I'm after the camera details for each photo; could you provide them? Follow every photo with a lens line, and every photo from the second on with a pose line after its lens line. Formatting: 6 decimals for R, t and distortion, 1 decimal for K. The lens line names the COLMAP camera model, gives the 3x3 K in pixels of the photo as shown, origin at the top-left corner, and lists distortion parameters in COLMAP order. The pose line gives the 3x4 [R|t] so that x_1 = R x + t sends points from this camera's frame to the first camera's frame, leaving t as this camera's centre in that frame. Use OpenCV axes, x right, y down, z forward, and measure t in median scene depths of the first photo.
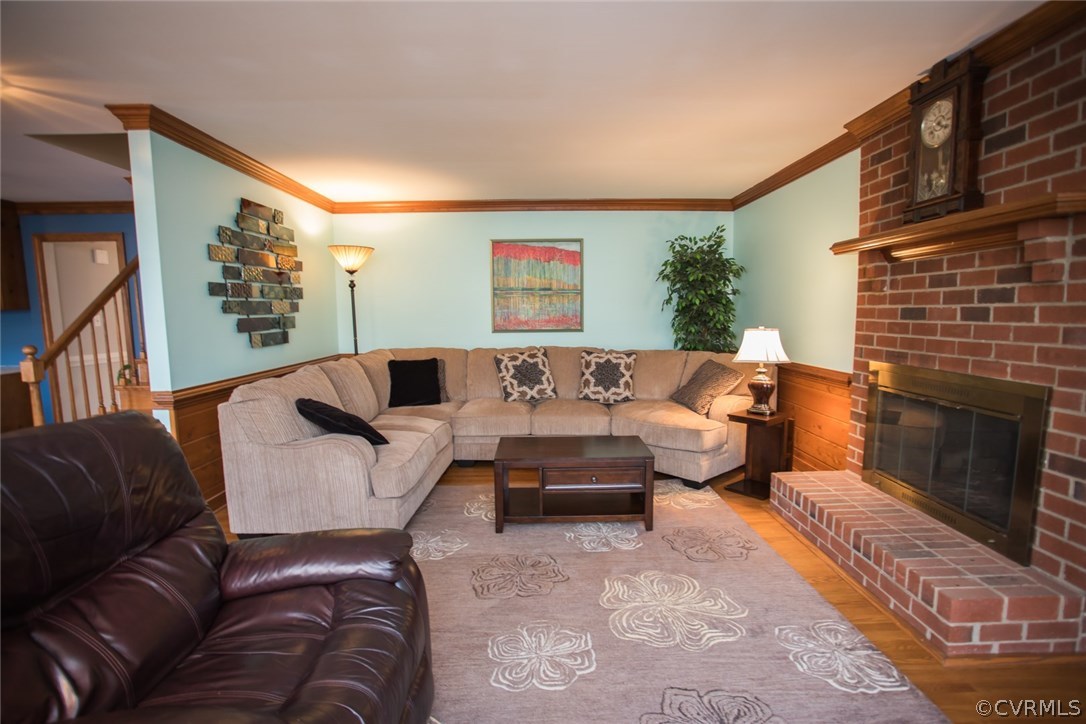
lens RADIAL K [[524.5, 0, 547.4], [0, 524.5, 372.6], [0, 0, 1]] dist [-0.072576, 0.029975]
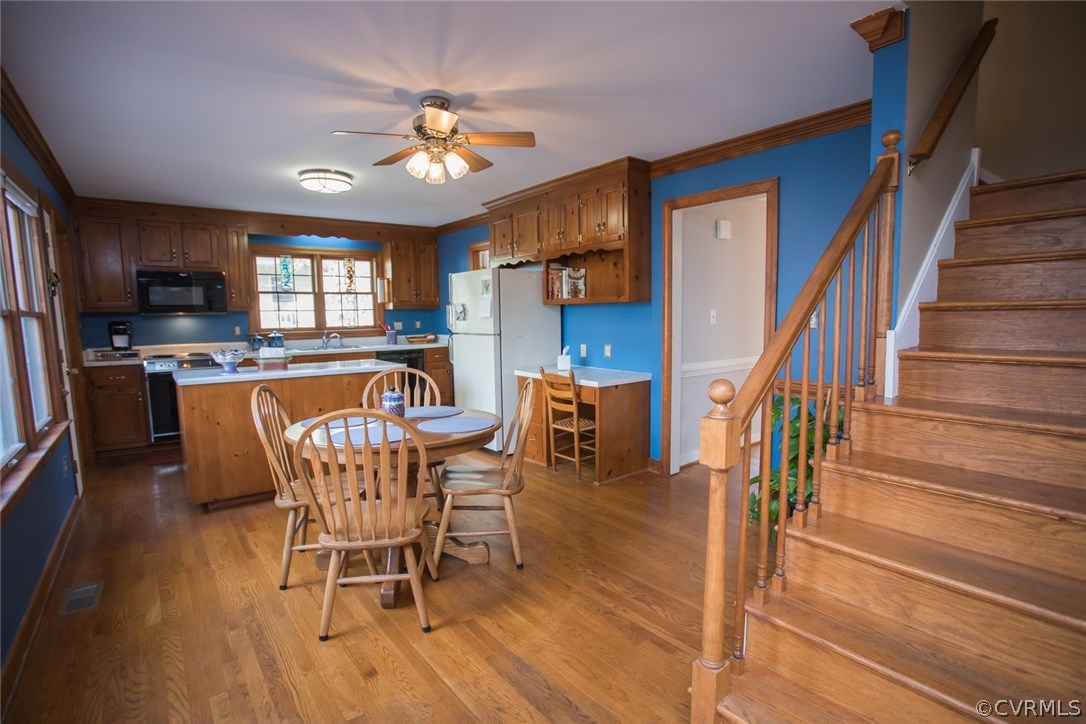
lens RADIAL K [[524.5, 0, 547.4], [0, 524.5, 372.6], [0, 0, 1]] dist [-0.072576, 0.029975]
pose [[0.608189, 0.090672, -0.788597, -0.742227], [-0.086209, 0.995123, 0.047931, -0.063821], [0.789097, 0.038833, 0.613040, 0.593224]]
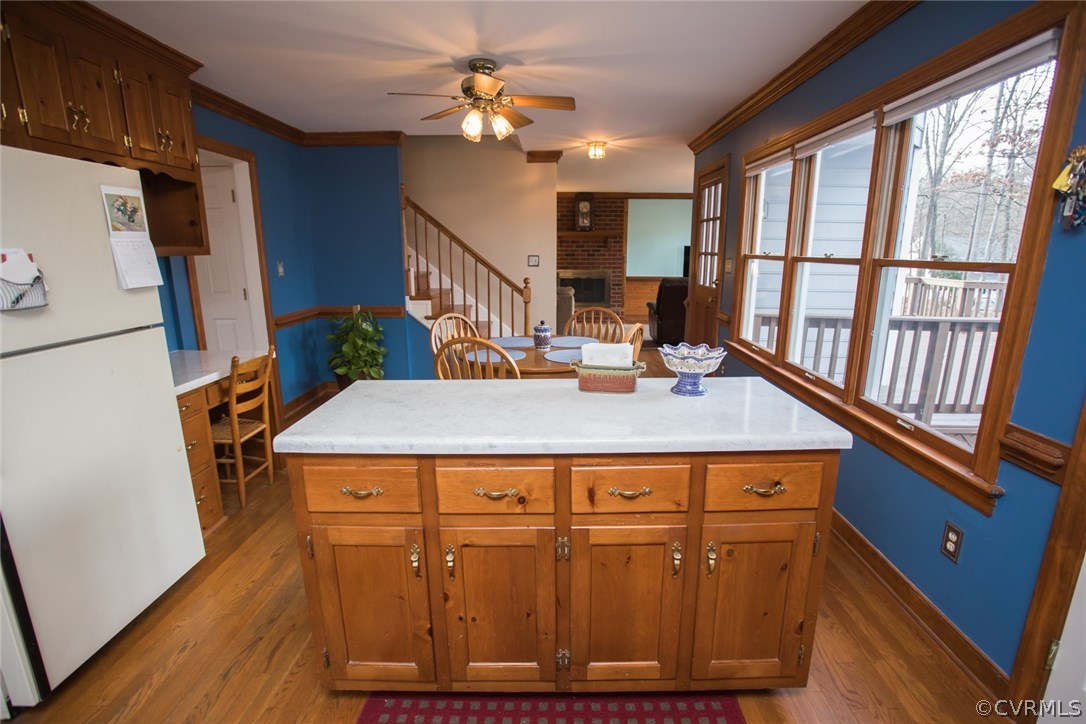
lens RADIAL K [[524.5, 0, 547.4], [0, 524.5, 372.6], [0, 0, 1]] dist [-0.072576, 0.029975]
pose [[0.030159, -0.222475, 0.974472, -2.466768], [0.117434, 0.968952, 0.217581, -0.105959], [-0.992623, 0.107874, 0.055349, 0.832644]]
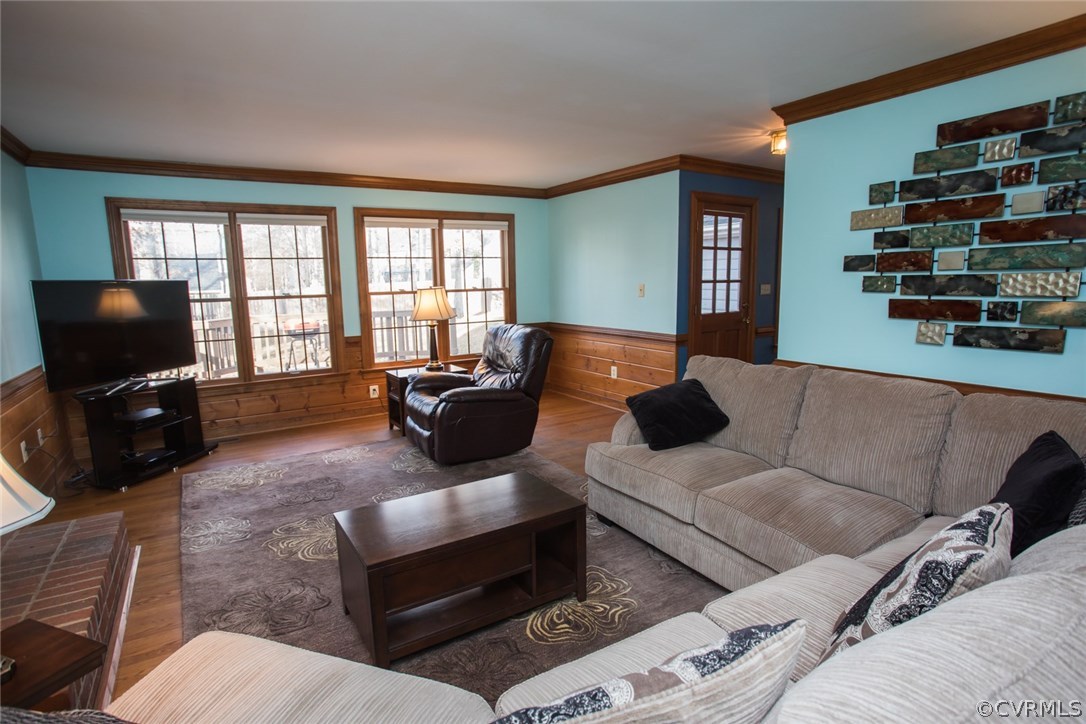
lens RADIAL K [[553.1, 0, 541.8], [0, 553.1, 365.6], [0, 0, 1]] dist [0.000217, 0.000111]
pose [[-0.861764, 0.099726, -0.497411, 0.293113], [-0.037401, 0.965331, 0.258337, -0.219740], [0.505929, 0.241229, -0.828157, 1.559634]]
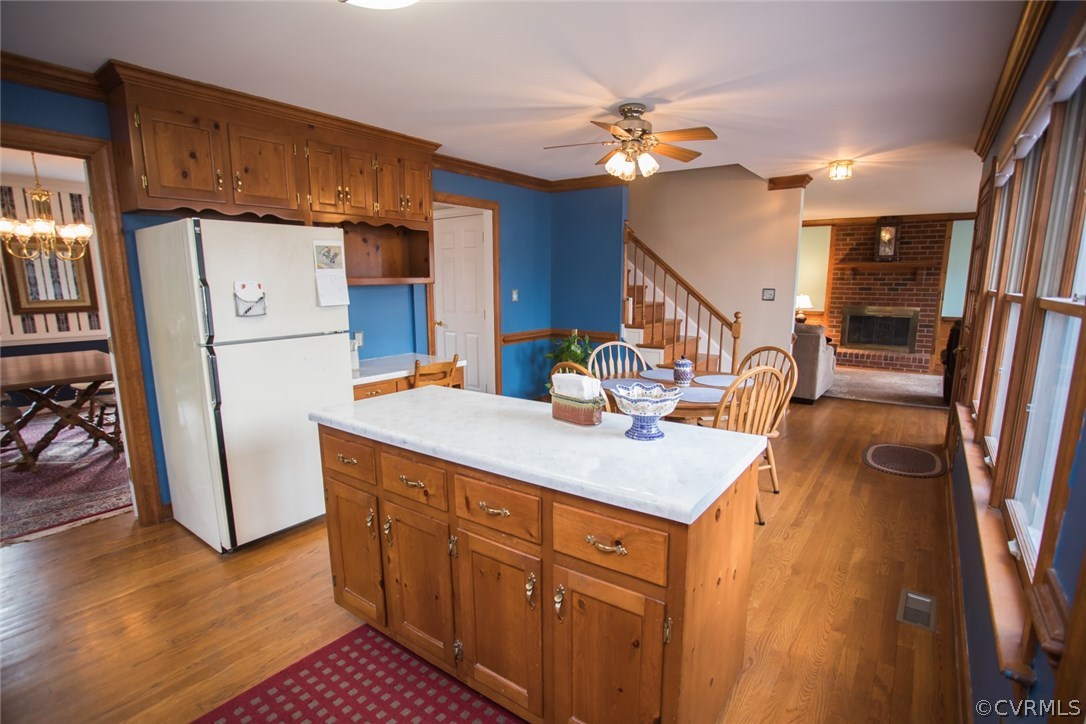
lens RADIAL K [[524.5, 0, 547.4], [0, 524.5, 372.6], [0, 0, 1]] dist [-0.072576, 0.029975]
pose [[0.605537, -0.132285, 0.784746, -2.388198], [0.089146, 0.991157, 0.098291, -0.071657], [-0.790809, 0.010438, 0.611975, 0.499867]]
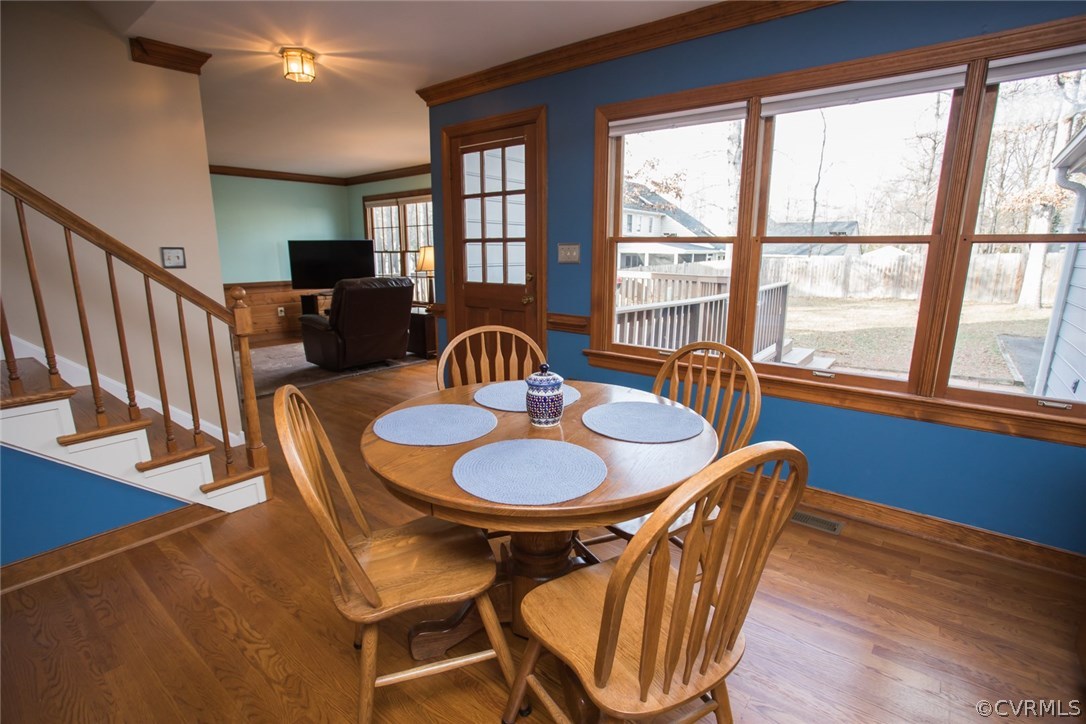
lens RADIAL K [[521.1, 0, 543.0], [0, 521.1, 362.0], [0, 0, 1]] dist [-0.003882, -0.000475]
pose [[-0.763465, -0.125241, 0.633589, -1.791527], [0.086945, 0.952157, 0.292979, -0.128977], [-0.639970, 0.278767, -0.716050, 1.227832]]
